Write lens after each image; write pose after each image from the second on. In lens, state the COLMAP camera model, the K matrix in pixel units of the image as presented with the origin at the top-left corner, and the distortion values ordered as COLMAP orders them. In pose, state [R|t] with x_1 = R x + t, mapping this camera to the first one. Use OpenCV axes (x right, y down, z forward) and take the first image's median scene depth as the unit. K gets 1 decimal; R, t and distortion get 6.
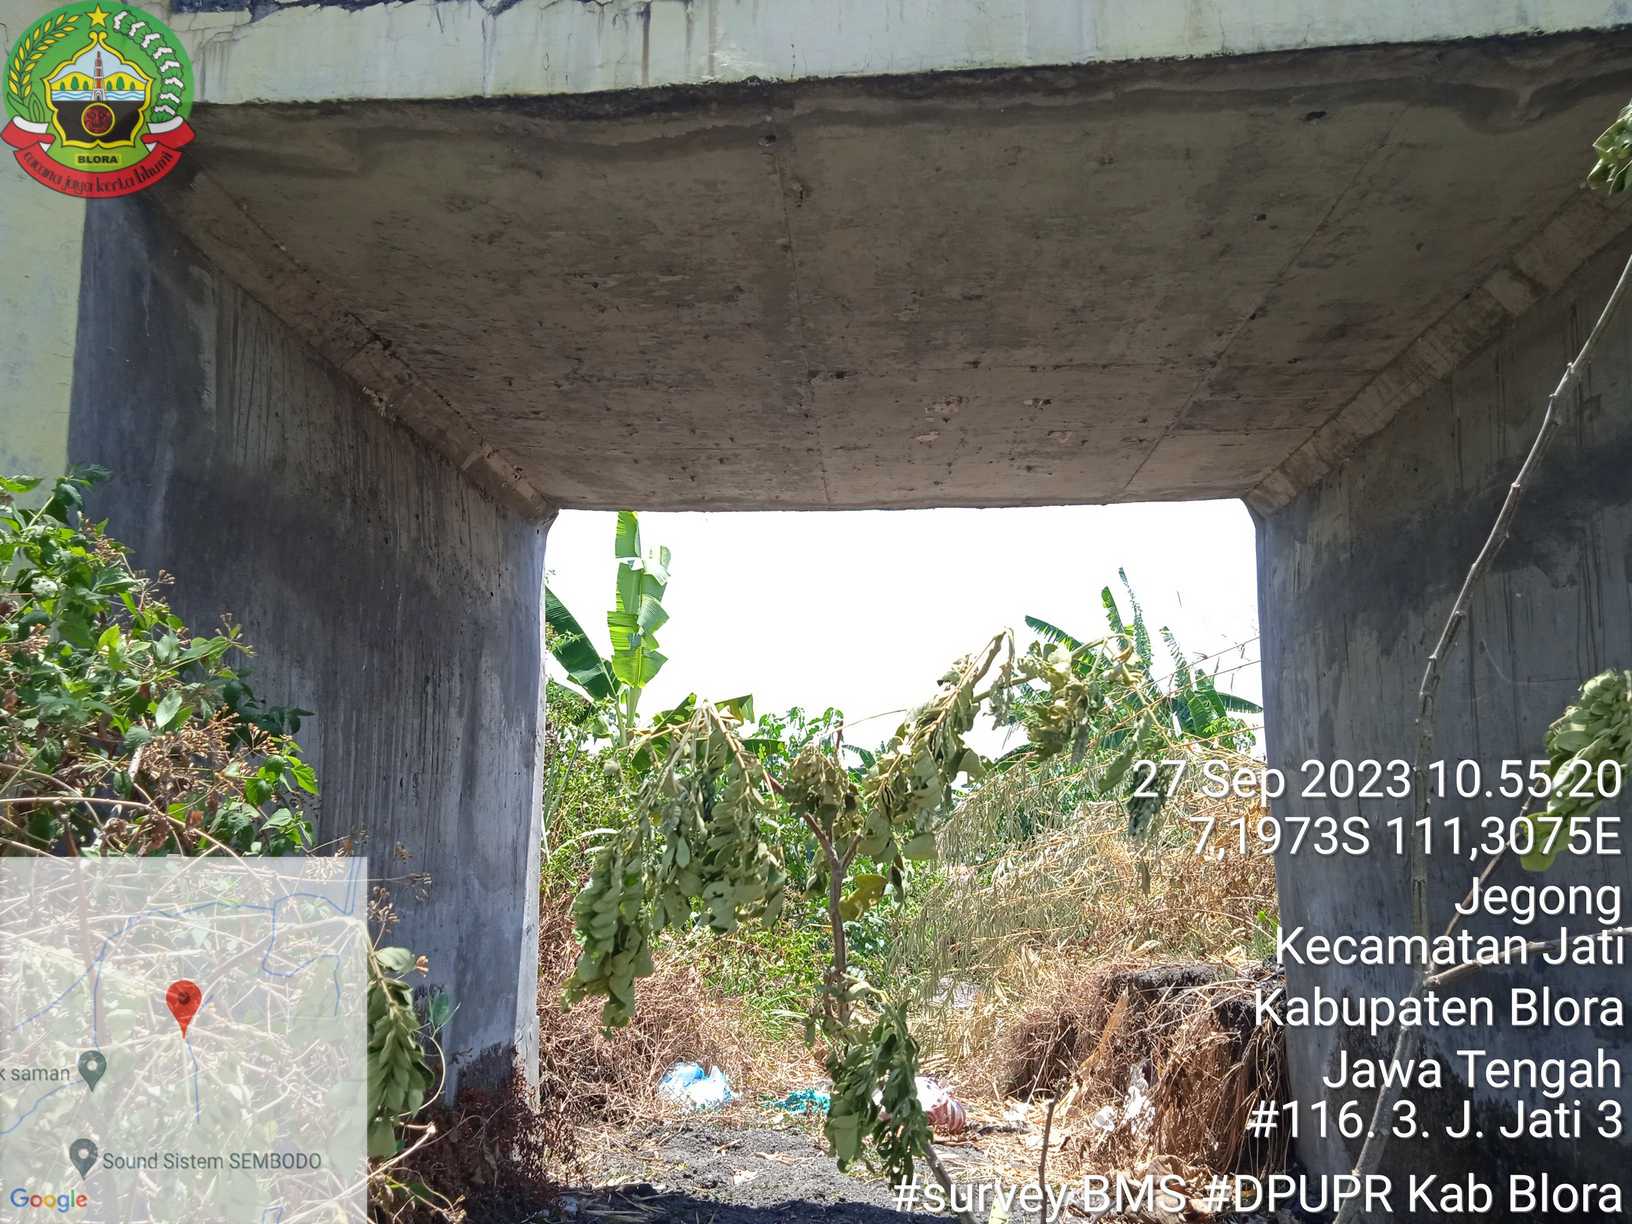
lens RADIAL K [[1275.1, 0, 815.1], [0, 1275.1, 640.6], [0, 0, 1]] dist [0.051444, -0.095560]
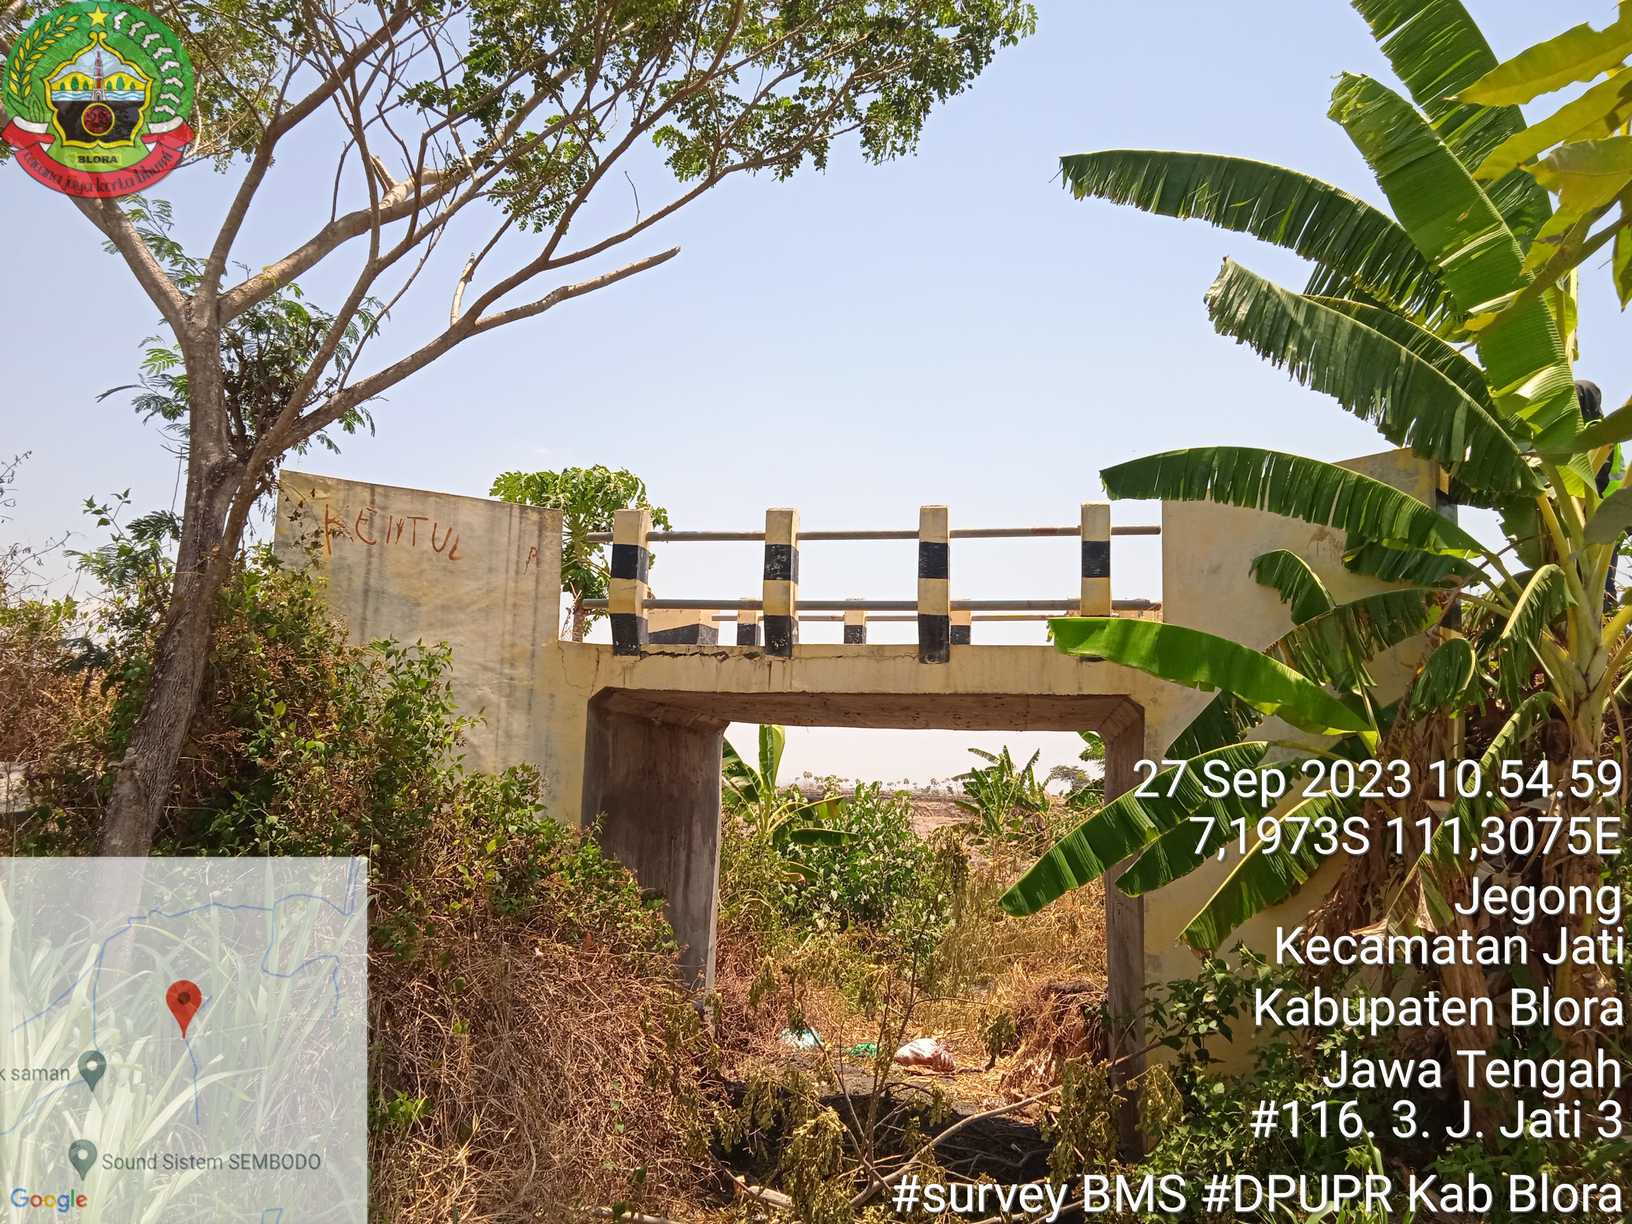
lens RADIAL K [[1275.1, 0, 815.1], [0, 1275.1, 640.6], [0, 0, 1]] dist [0.051444, -0.095560]
pose [[0.993103, 0.021481, -0.115258, 0.125230], [-0.019621, 0.999659, 0.017252, -0.238788], [0.115590, -0.014872, 0.993186, -0.774772]]
